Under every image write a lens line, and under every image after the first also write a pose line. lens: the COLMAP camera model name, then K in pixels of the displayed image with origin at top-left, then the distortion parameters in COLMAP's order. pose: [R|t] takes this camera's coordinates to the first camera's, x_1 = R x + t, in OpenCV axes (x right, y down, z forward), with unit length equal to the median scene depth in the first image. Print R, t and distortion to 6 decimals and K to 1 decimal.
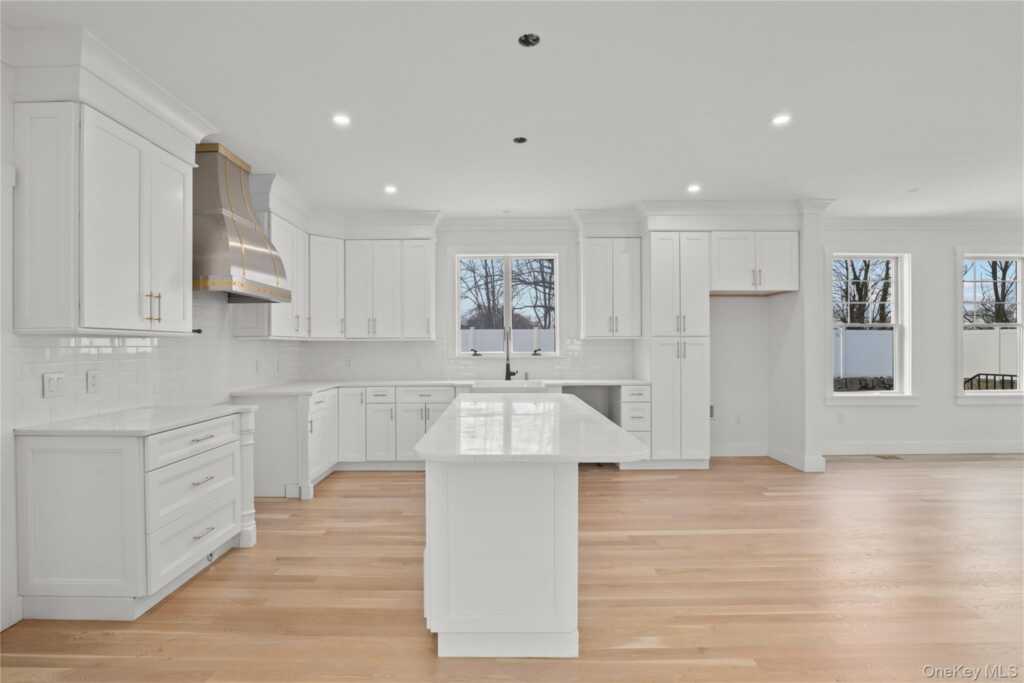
lens RADIAL K [[473.8, 0, 501.6], [0, 473.8, 342.8], [0, 0, 1]] dist [-0.010050, 0.000149]
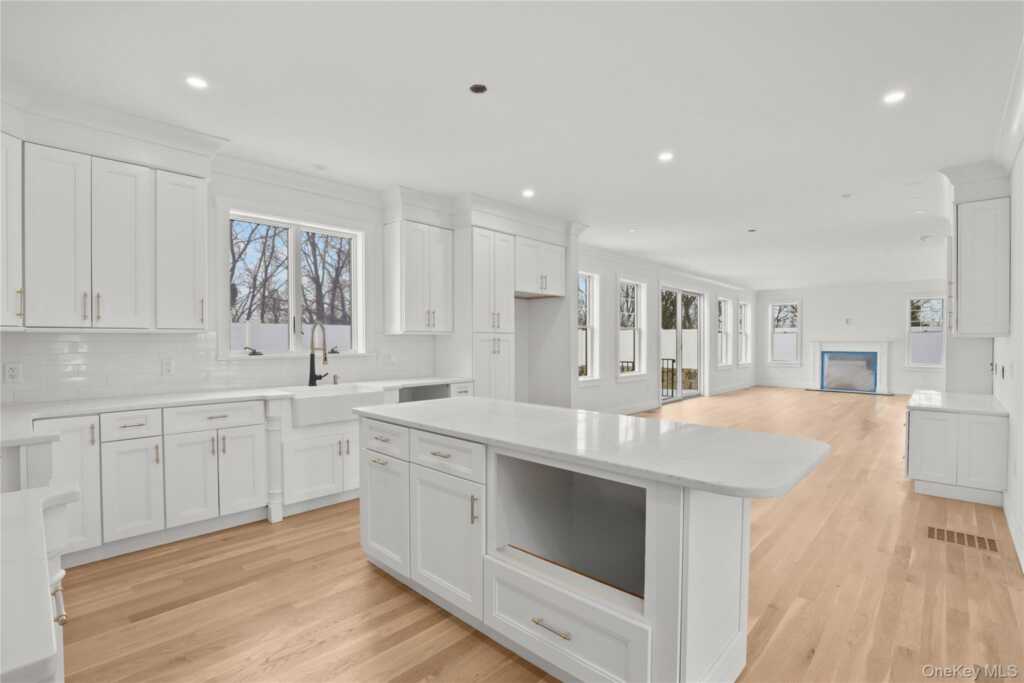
lens RADIAL K [[473.8, 0, 509.0], [0, 473.8, 343.9], [0, 0, 1]] dist [-0.010050, 0.000149]
pose [[0.700718, -0.000835, 0.713438, -0.334854], [-0.011946, 0.999845, 0.012903, -0.003646], [-0.713338, -0.017564, 0.700600, 0.251838]]
